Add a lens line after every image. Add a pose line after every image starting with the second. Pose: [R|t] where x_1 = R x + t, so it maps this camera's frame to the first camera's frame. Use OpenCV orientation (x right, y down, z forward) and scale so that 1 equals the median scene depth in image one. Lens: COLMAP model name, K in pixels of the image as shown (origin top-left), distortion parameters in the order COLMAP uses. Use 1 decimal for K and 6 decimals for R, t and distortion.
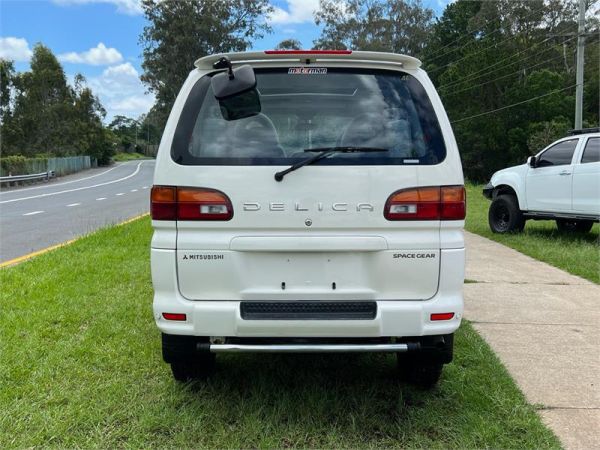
lens RADIAL K [[743.2, 0, 300.4], [0, 743.2, 223.1], [0, 0, 1]] dist [0.090539, 0.000000]
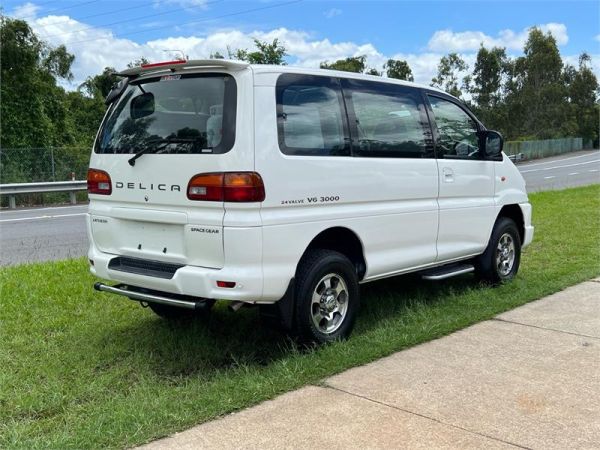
lens RADIAL K [[743.2, 0, 299.4], [0, 743.2, 227.4], [0, 0, 1]] dist [0.090539, 0.000000]
pose [[0.770868, 0.066262, -0.633540, 1.017967], [-0.047547, 0.997786, 0.046504, -0.023420], [0.635218, -0.005726, 0.772311, 0.175207]]
